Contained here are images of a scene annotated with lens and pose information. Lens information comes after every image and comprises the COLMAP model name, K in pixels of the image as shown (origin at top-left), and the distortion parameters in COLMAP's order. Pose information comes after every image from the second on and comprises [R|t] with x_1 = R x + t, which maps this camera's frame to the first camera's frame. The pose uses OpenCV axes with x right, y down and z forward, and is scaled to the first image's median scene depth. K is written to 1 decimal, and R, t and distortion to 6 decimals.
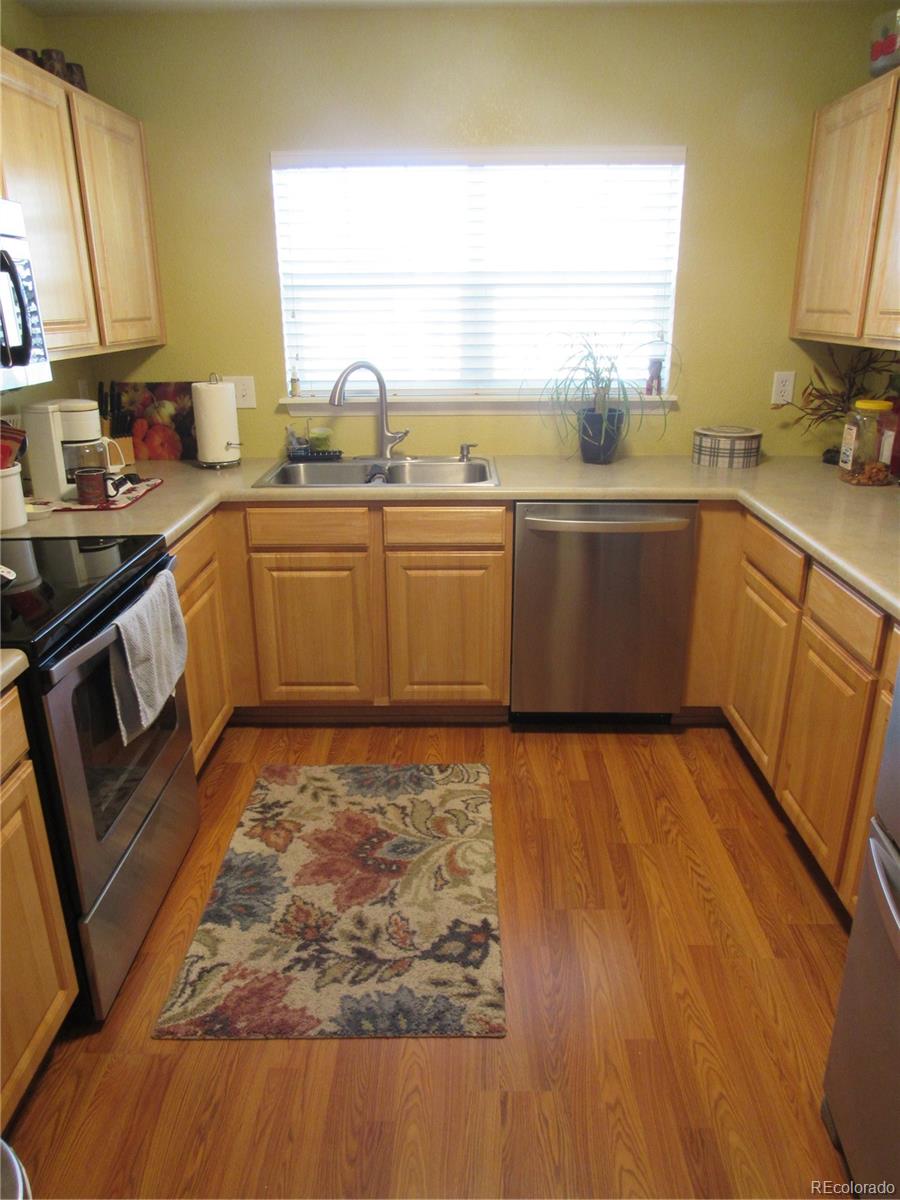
lens RADIAL K [[849.2, 0, 451.6], [0, 849.2, 631.7], [0, 0, 1]] dist [-0.118932, 0.046638]
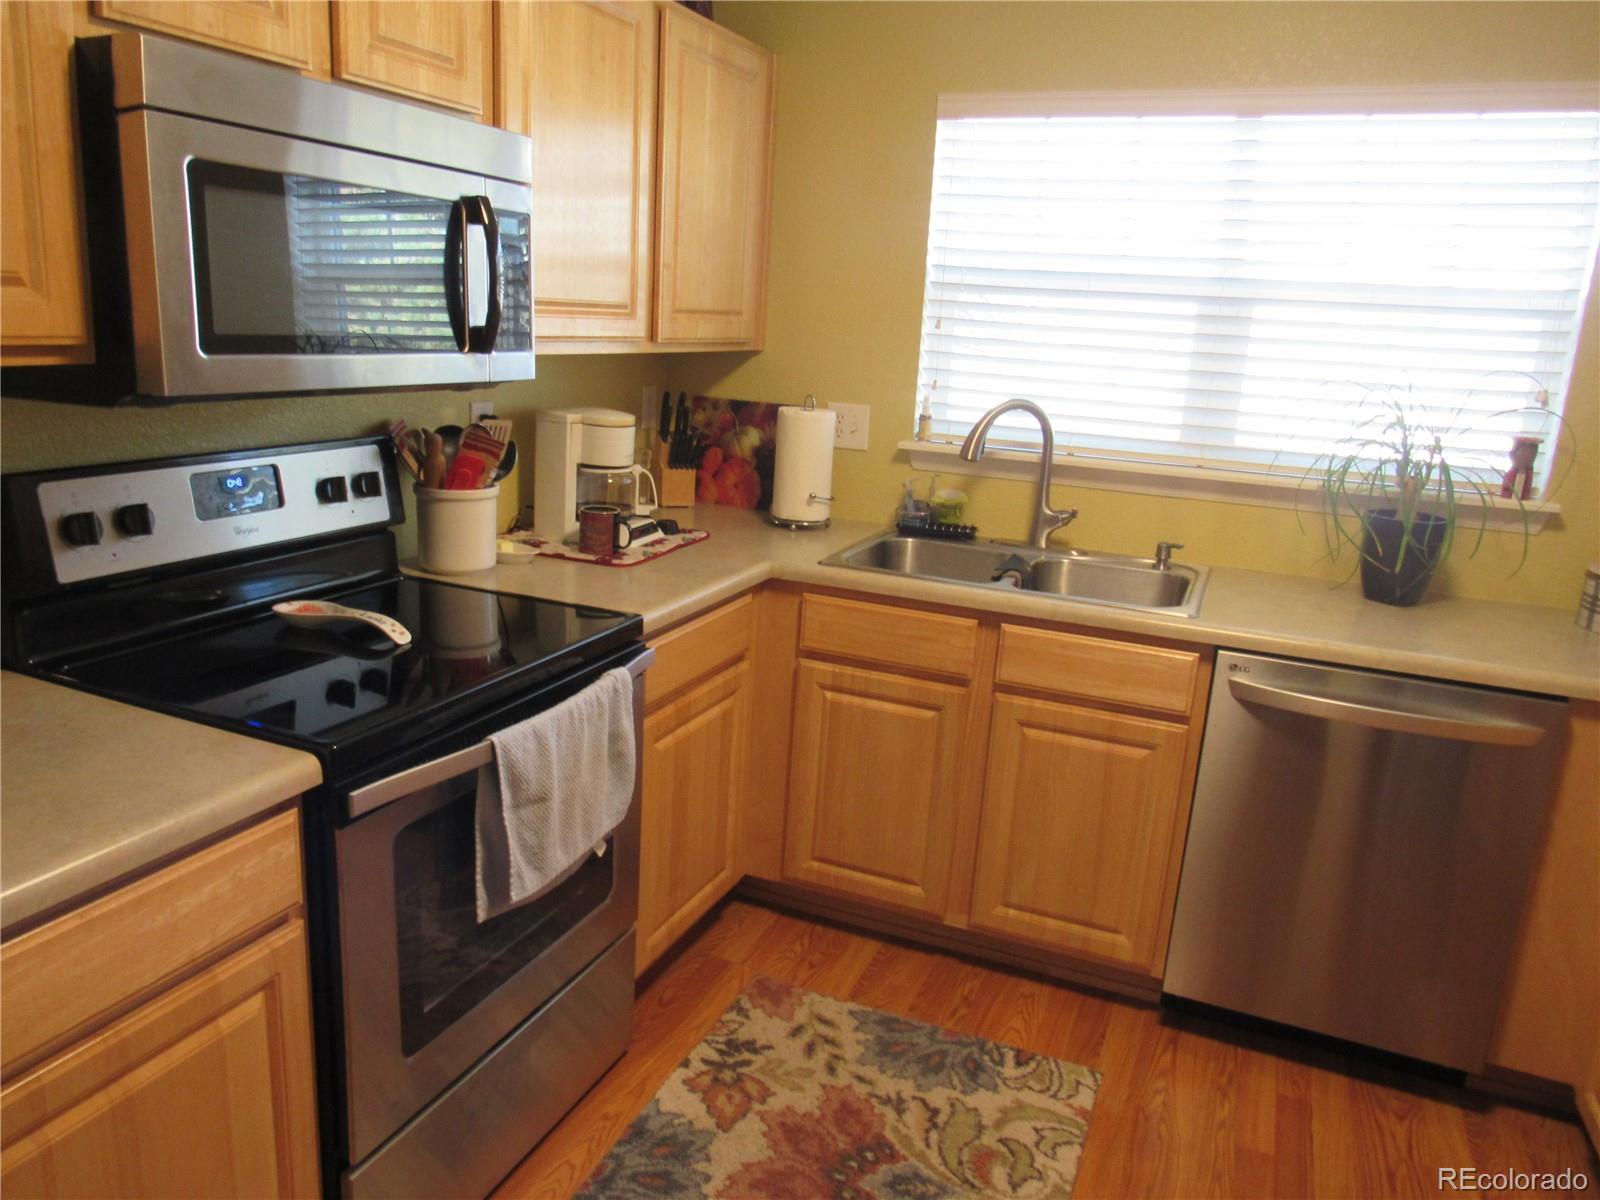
lens RADIAL K [[1109.8, 0, 800.0], [0, 1109.8, 600.0], [0, 0, 1]] dist [-0.087218, 0.051282]
pose [[0.916357, 0.147147, -0.372341, 0.083786], [-0.195230, 0.976175, -0.094695, -0.052731], [0.349536, 0.159466, 0.923252, 0.164453]]
